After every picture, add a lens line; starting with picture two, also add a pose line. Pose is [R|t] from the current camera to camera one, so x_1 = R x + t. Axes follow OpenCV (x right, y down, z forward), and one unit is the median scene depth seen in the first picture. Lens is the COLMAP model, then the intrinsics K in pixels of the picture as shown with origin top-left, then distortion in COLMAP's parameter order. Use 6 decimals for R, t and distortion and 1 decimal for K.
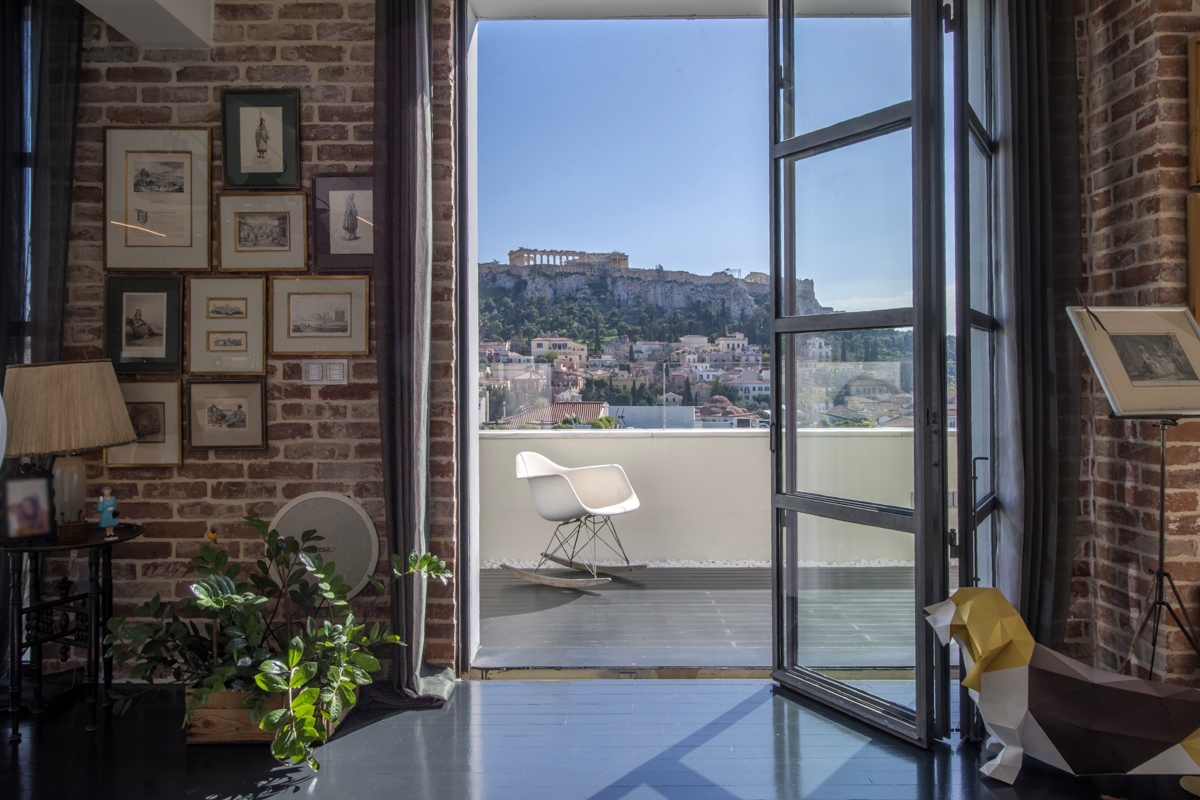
lens RADIAL K [[875.7, 0, 608.5], [0, 875.7, 367.5], [0, 0, 1]] dist [0.009070, -0.004560]
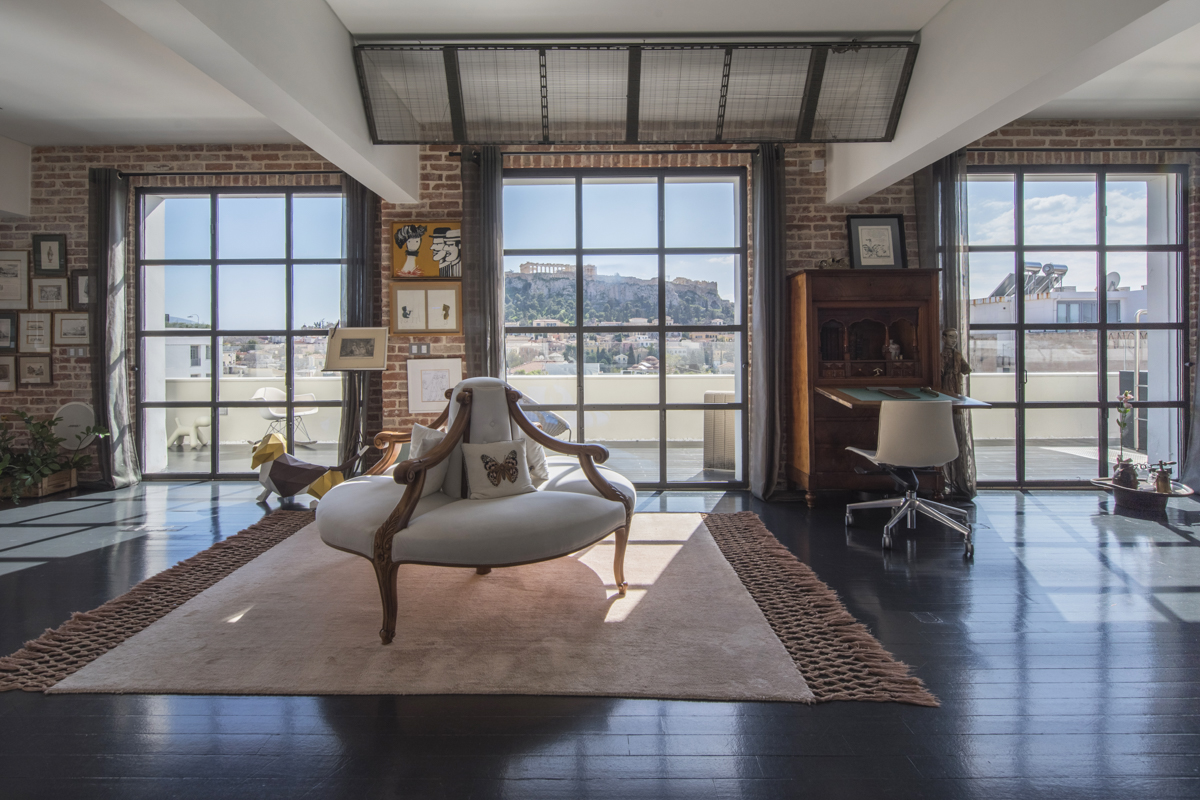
lens RADIAL K [[556.1, 0, 579.2], [0, 556.1, 341.8], [0, 0, 1]] dist [0.016037, -0.002937]
pose [[0.999933, 0.000031, -0.011534, 1.065204], [0.000043, 0.999979, 0.006412, -0.033005], [0.011534, -0.006412, 0.999913, -0.521362]]
